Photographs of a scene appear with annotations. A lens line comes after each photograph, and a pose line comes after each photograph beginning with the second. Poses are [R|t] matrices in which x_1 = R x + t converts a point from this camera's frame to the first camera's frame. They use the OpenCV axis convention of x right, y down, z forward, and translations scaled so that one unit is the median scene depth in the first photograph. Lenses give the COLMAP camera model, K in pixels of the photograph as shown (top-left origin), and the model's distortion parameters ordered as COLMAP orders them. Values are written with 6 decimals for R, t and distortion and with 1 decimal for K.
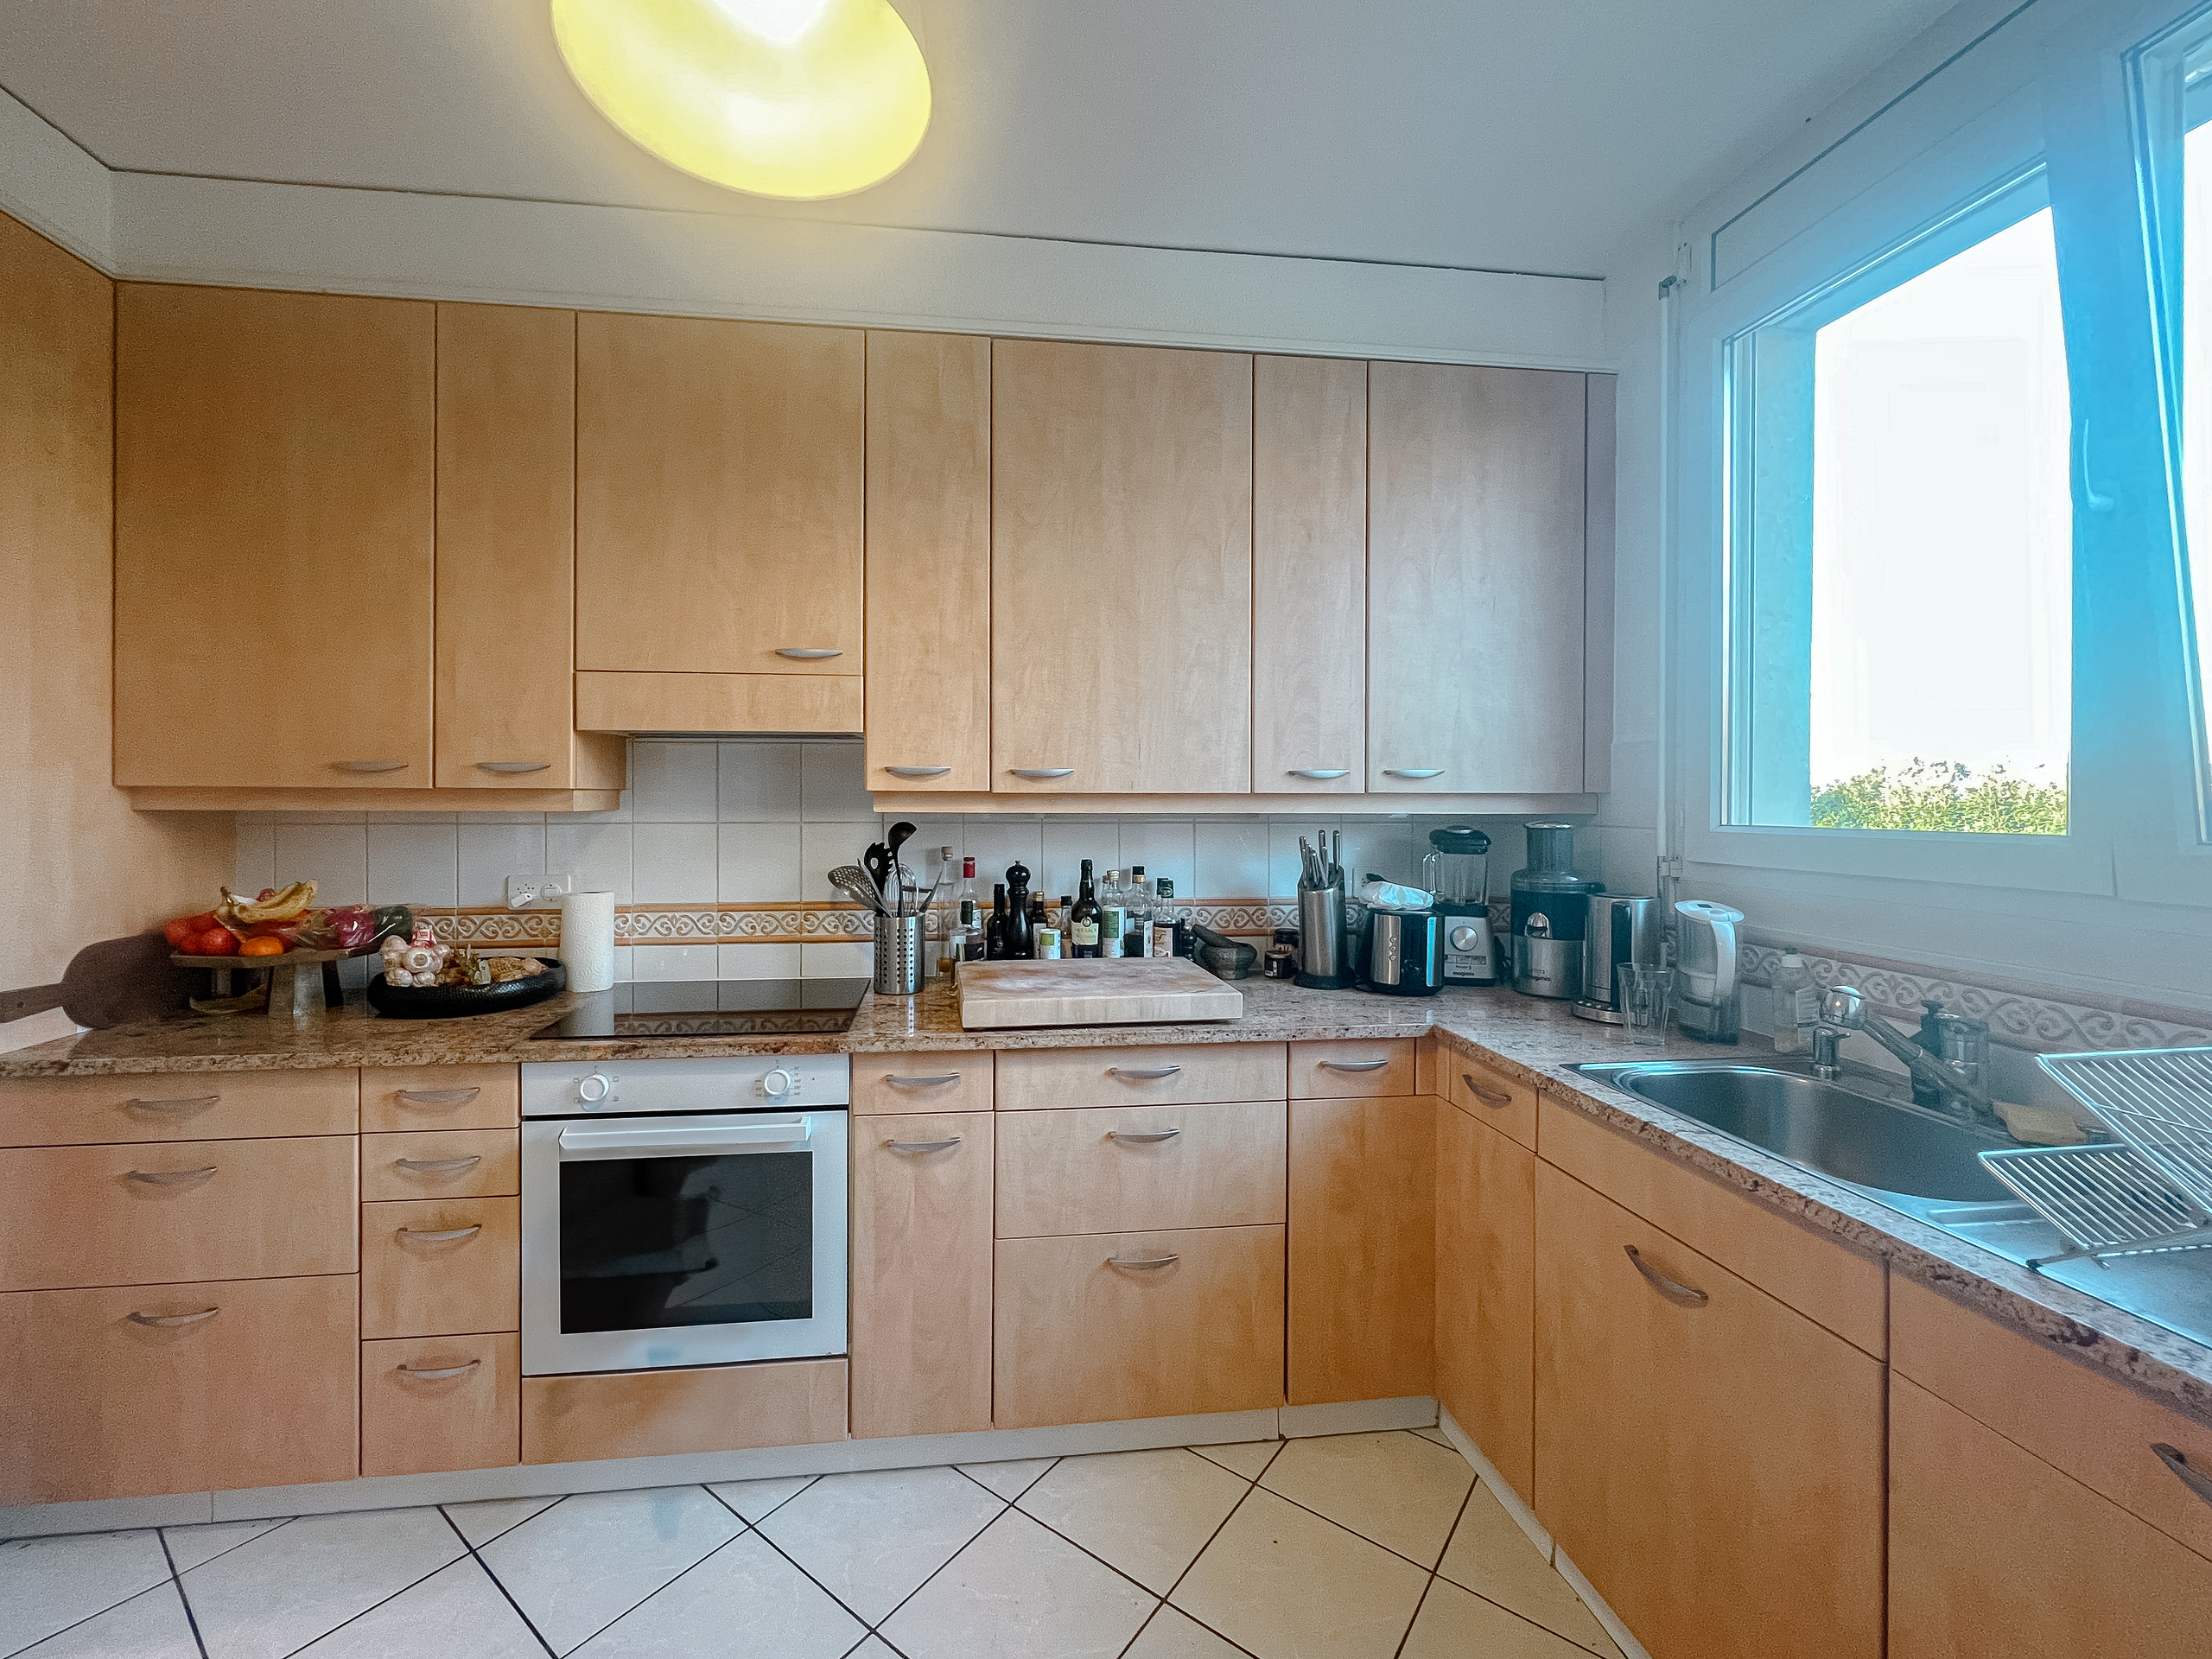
lens RADIAL K [[897.5, 0, 1105.0], [0, 897.5, 816.9], [0, 0, 1]] dist [0.000706, -0.000049]
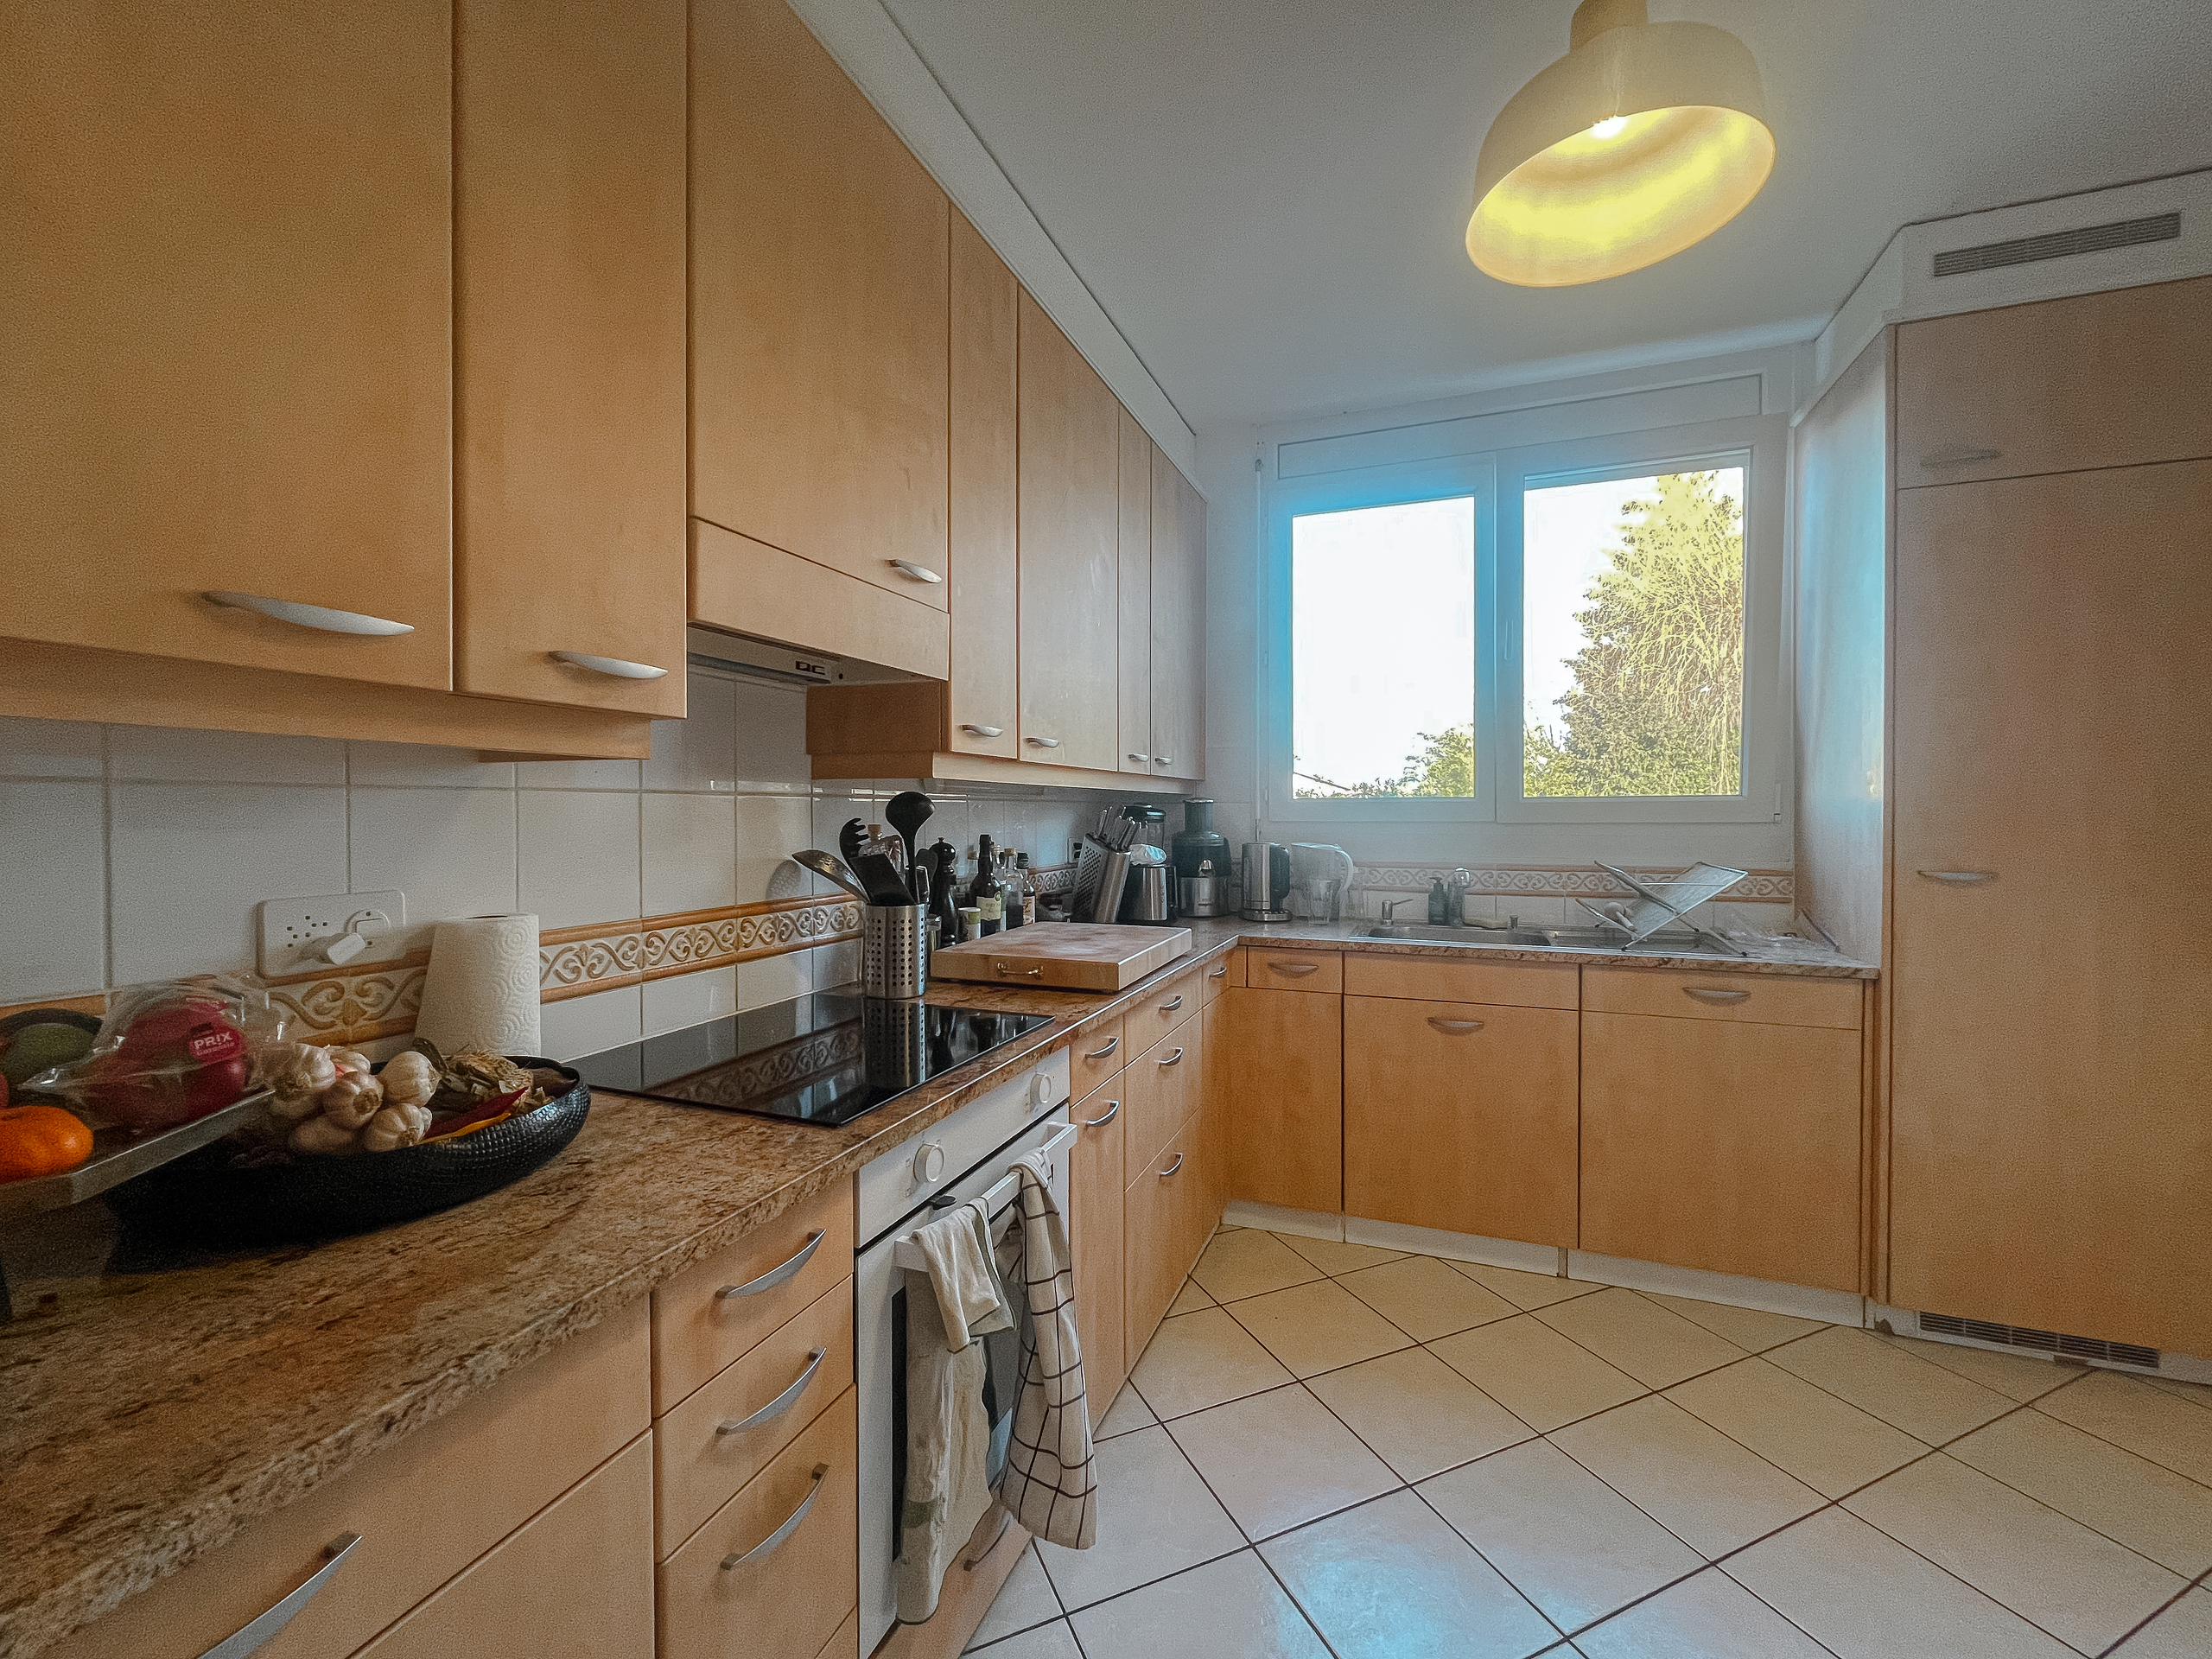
lens RADIAL K [[899.5, 0, 1107.9], [0, 899.5, 816.7], [0, 0, 1]] dist [-0.001311, 0.000813]
pose [[0.471035, -0.007951, 0.882079, -0.881139], [0.014279, 0.999897, 0.001388, 0.030904], [-0.881999, 0.011942, 0.471100, 0.441536]]
